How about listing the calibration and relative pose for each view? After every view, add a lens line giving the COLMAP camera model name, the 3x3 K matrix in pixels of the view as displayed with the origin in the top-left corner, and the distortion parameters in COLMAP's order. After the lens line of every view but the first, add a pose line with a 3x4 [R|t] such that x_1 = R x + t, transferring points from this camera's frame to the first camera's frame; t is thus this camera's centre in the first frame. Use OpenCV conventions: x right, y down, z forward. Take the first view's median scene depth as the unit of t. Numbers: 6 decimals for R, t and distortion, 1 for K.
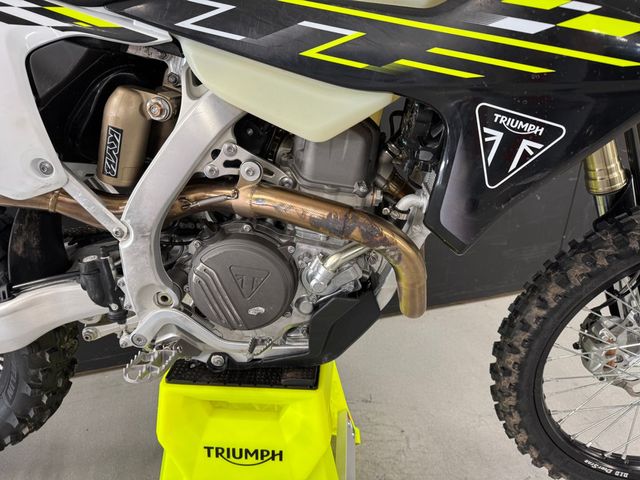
lens RADIAL K [[438.3, 0, 320.2], [0, 438.3, 243.8], [0, 0, 1]] dist [0.018741, -0.027411]
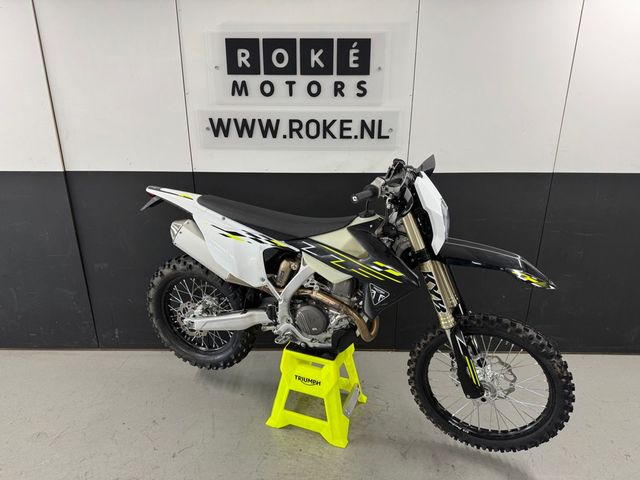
lens RADIAL K [[438.3, 0, 318.8], [0, 438.3, 237.1], [0, 0, 1]] dist [0.018741, -0.027411]
pose [[0.945082, 0.102887, -0.310216, 0.868713], [-0.132269, 0.988360, -0.075160, -0.296293], [0.298873, 0.112064, 0.947690, -2.261189]]
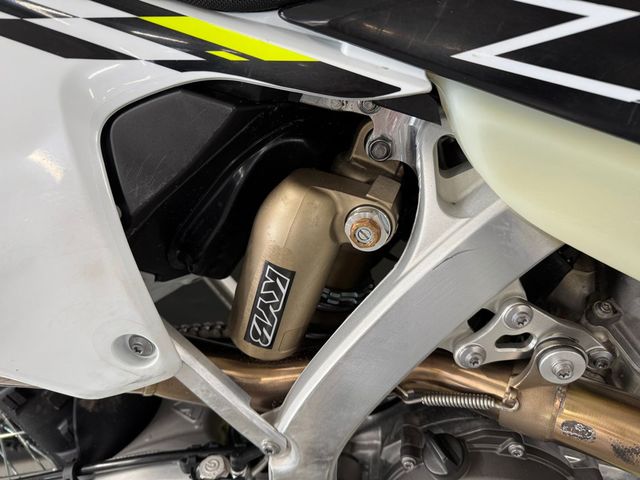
lens RADIAL K [[438.3, 0, 325.8], [0, 438.3, 240.1], [0, 0, 1]] dist [0.018741, -0.027411]
pose [[0.996311, 0.027176, -0.081398, -0.364990], [-0.021262, 0.997130, 0.072655, -0.317970], [0.083139, -0.070656, 0.994030, 0.512243]]
